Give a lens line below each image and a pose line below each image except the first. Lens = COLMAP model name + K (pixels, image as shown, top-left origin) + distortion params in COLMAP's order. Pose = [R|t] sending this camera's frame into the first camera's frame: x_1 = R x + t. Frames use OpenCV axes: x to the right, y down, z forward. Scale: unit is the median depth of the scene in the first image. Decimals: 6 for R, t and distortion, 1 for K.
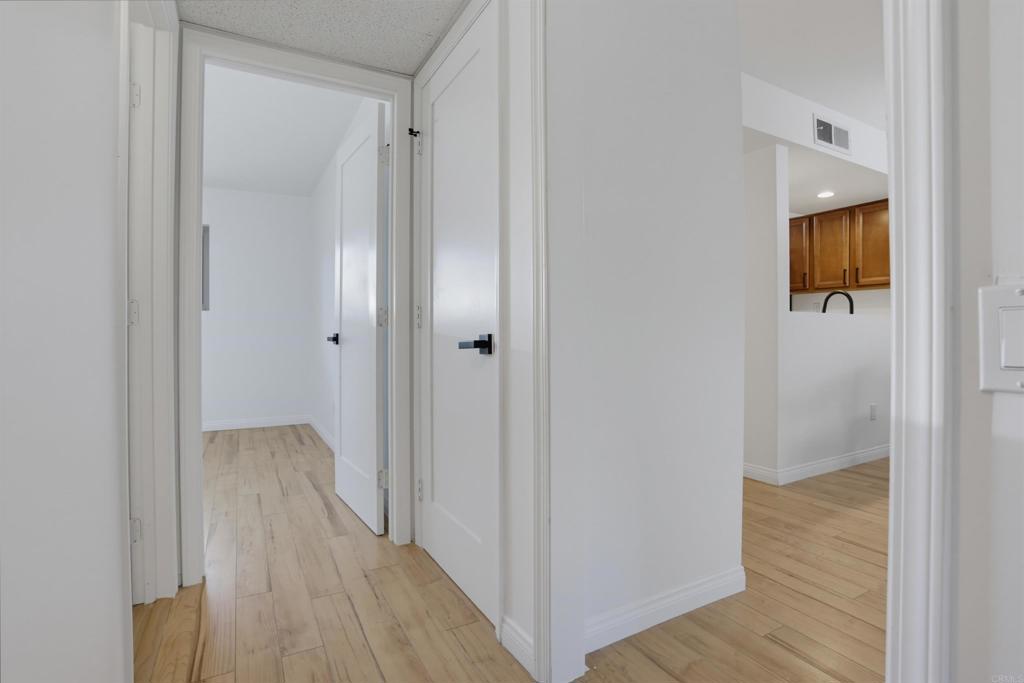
lens RADIAL K [[499.0, 0, 508.0], [0, 499.0, 331.3], [0, 0, 1]] dist [-0.067976, 0.027686]
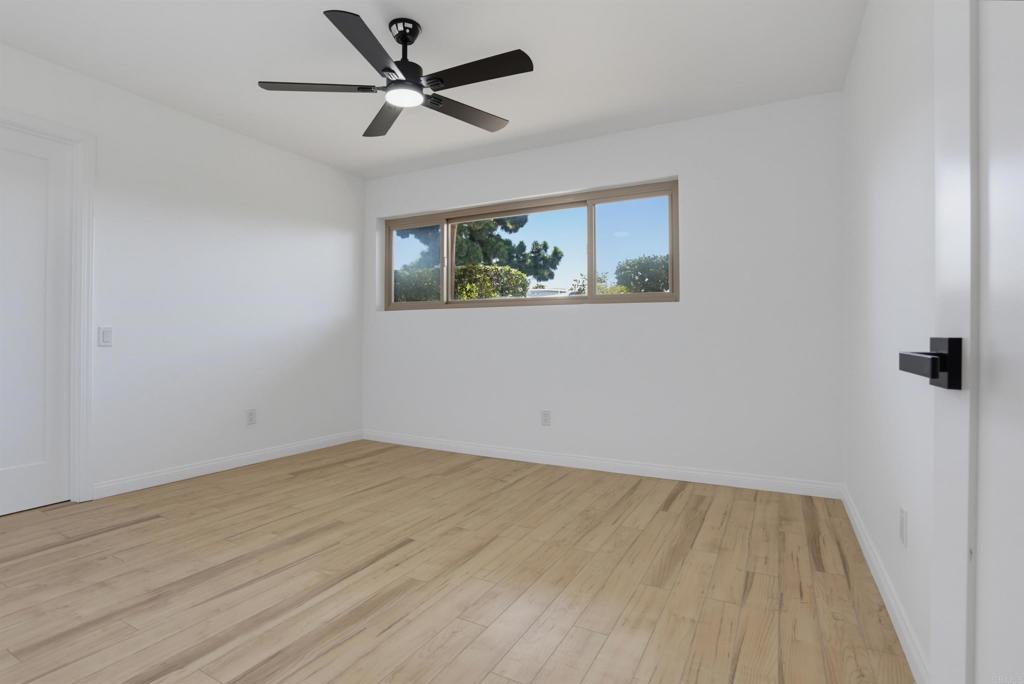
lens RADIAL K [[499.0, 0, 508.0], [0, 499.0, 331.8], [0, 0, 1]] dist [-0.067976, 0.027686]
pose [[0.538834, 0.001601, -0.842411, -0.274955], [-0.007456, 0.999968, -0.002869, 0.004140], [0.842379, 0.007826, 0.538828, 0.730993]]
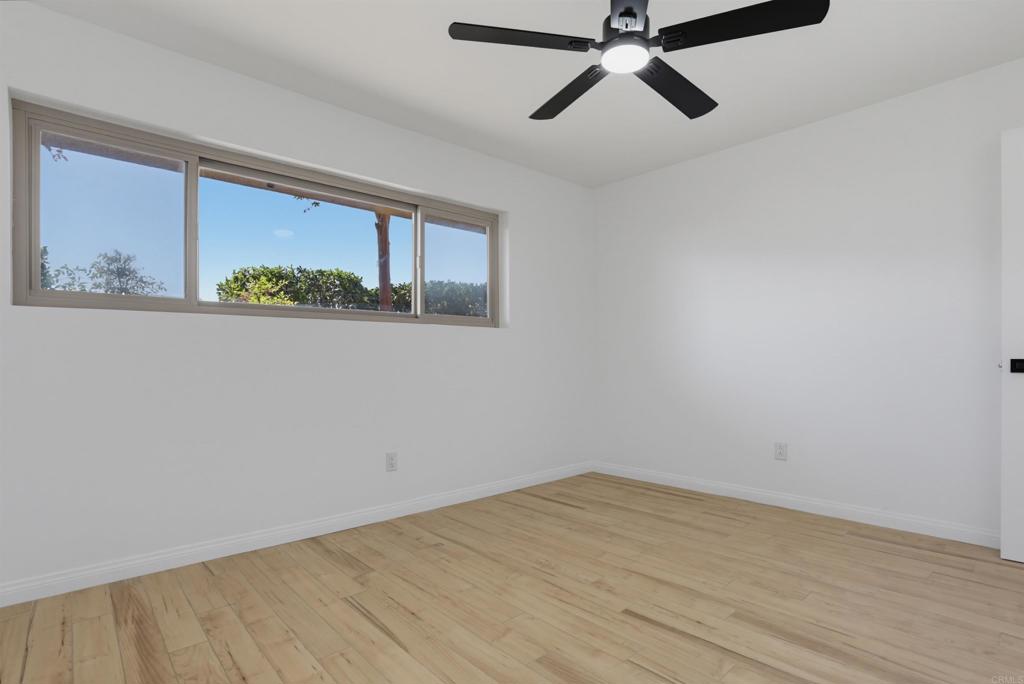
lens RADIAL K [[518.9, 0, 507.2], [0, 518.9, 360.0], [0, 0, 1]] dist [0.001103, 0.000443]
pose [[0.970261, 0.004247, 0.242022, -1.334820], [-0.004128, 0.999991, -0.001000, 0.009710], [-0.242024, -0.000029, 0.970270, 0.406695]]
